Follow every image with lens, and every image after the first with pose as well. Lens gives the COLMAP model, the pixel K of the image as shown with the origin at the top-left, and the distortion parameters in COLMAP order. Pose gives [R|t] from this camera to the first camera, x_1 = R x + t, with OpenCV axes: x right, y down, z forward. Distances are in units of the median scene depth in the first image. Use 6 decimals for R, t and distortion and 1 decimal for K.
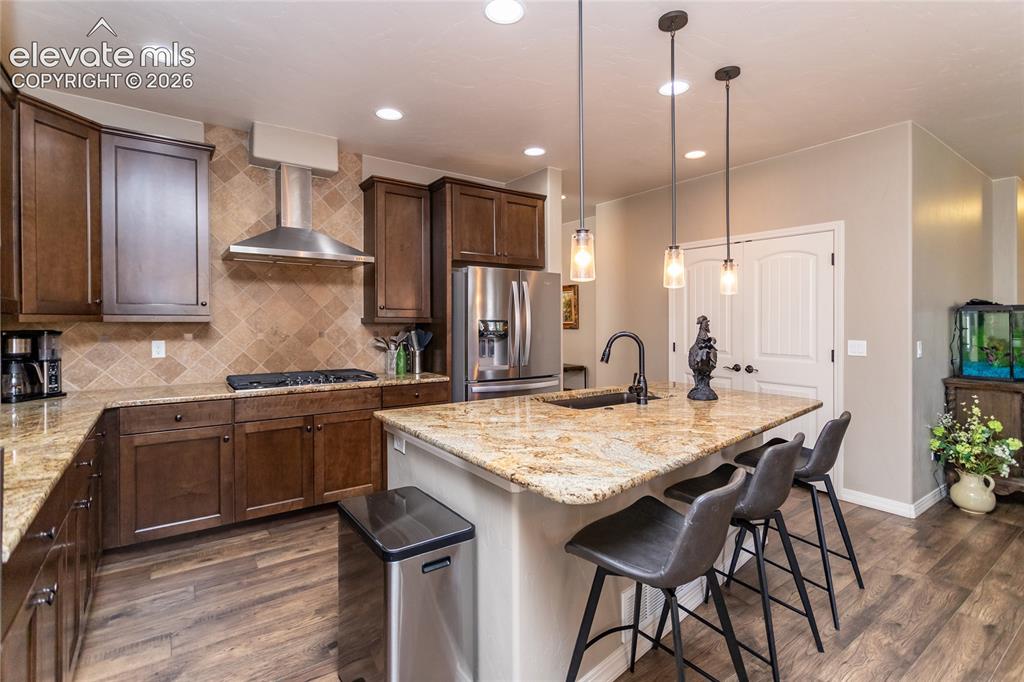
lens RADIAL K [[489.8, 0, 507.6], [0, 489.8, 321.0], [0, 0, 1]] dist [0.000725, 0.000150]
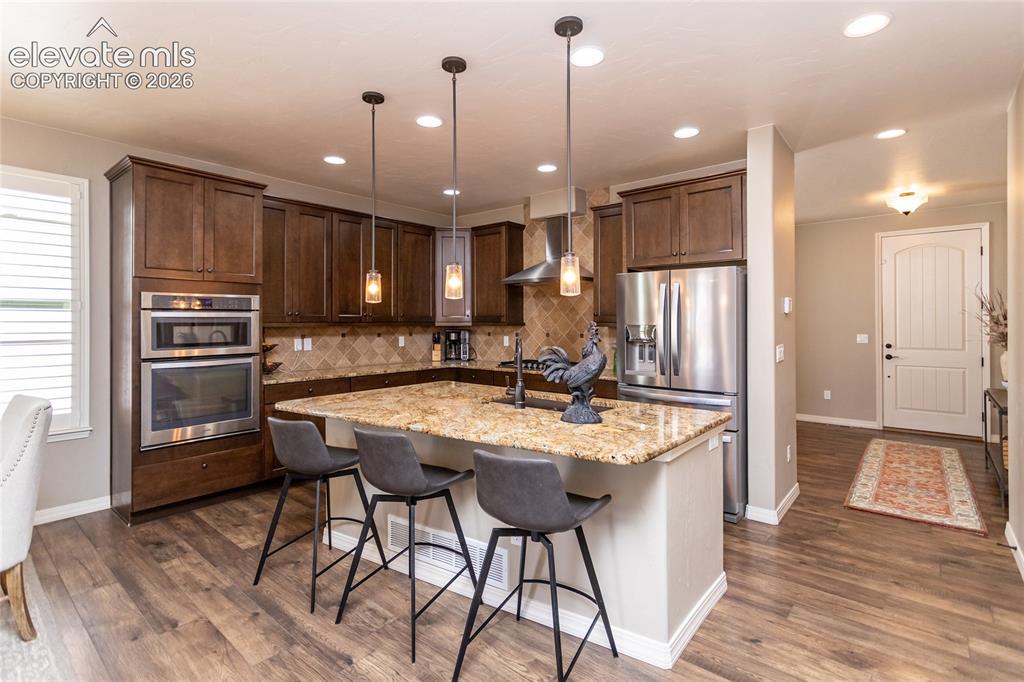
lens RADIAL K [[489.8, 0, 507.6], [0, 489.8, 321.0], [0, 0, 1]] dist [0.000725, 0.000150]
pose [[0.254375, -0.004937, -0.967093, 1.203363], [0.000489, 0.999988, -0.004976, -0.006886], [0.967106, 0.000793, 0.254374, 0.681076]]
